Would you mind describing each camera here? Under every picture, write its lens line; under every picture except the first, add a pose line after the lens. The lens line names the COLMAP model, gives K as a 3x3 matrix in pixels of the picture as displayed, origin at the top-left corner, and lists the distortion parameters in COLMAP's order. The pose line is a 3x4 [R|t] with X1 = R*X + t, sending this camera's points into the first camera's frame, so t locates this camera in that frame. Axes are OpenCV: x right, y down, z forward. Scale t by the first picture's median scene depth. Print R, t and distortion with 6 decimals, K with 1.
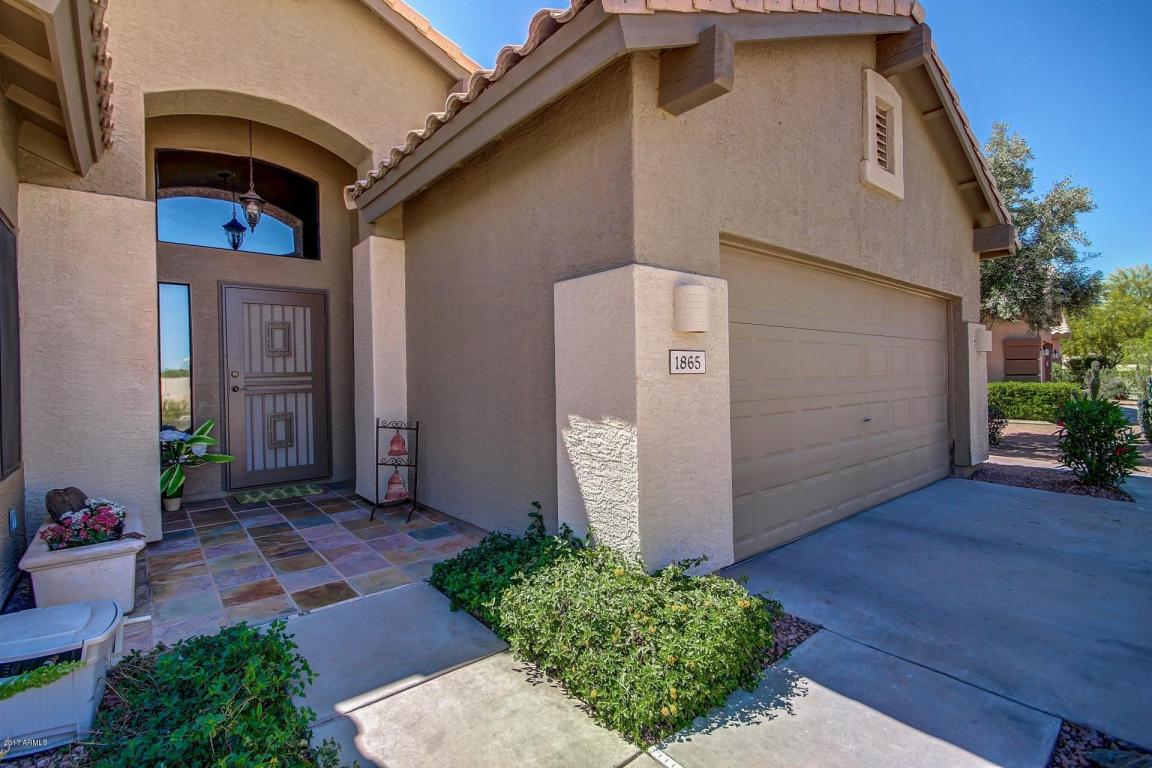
lens RADIAL K [[530.2, 0, 585.6], [0, 530.2, 375.9], [0, 0, 1]] dist [-0.008461, -0.000984]
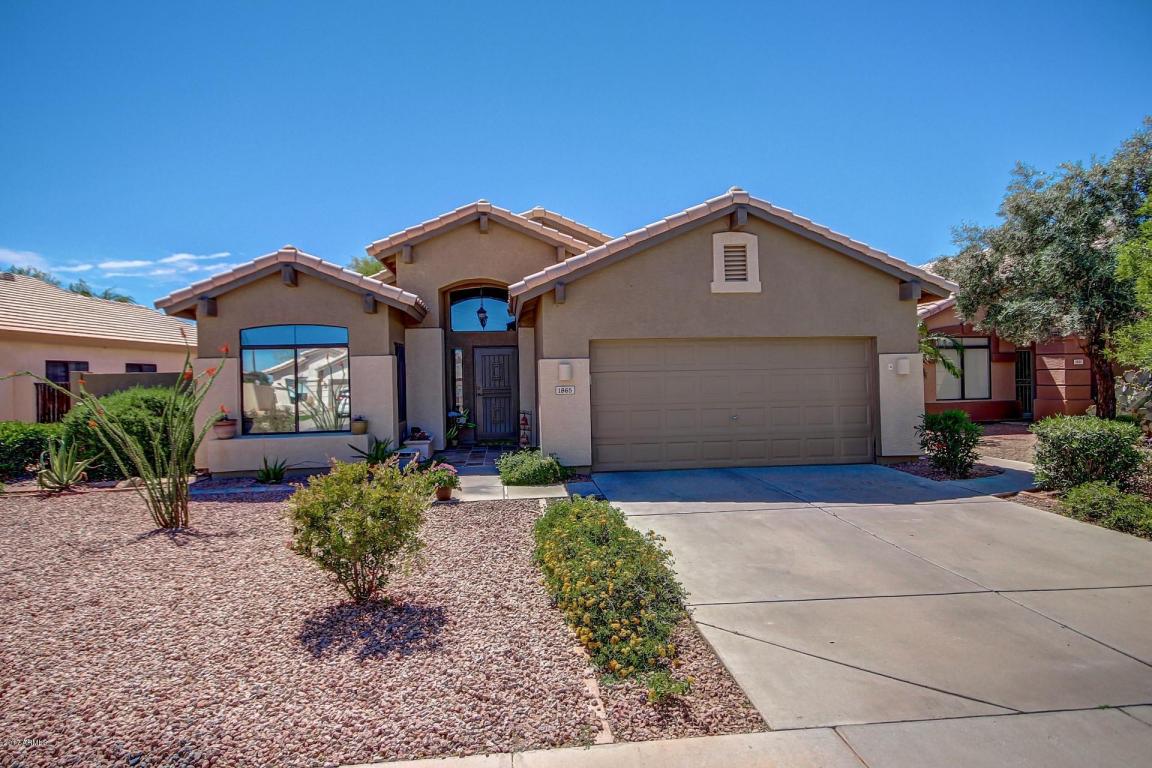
lens RADIAL K [[641.4, 0, 576.0], [0, 641.4, 384.0], [0, 0, 1]] dist [-0.000075, -0.000026]
pose [[0.829270, 0.005097, -0.558825, 1.315497], [0.005317, 0.999841, 0.017010, -0.073070], [0.558823, -0.017077, 0.829111, -1.116780]]
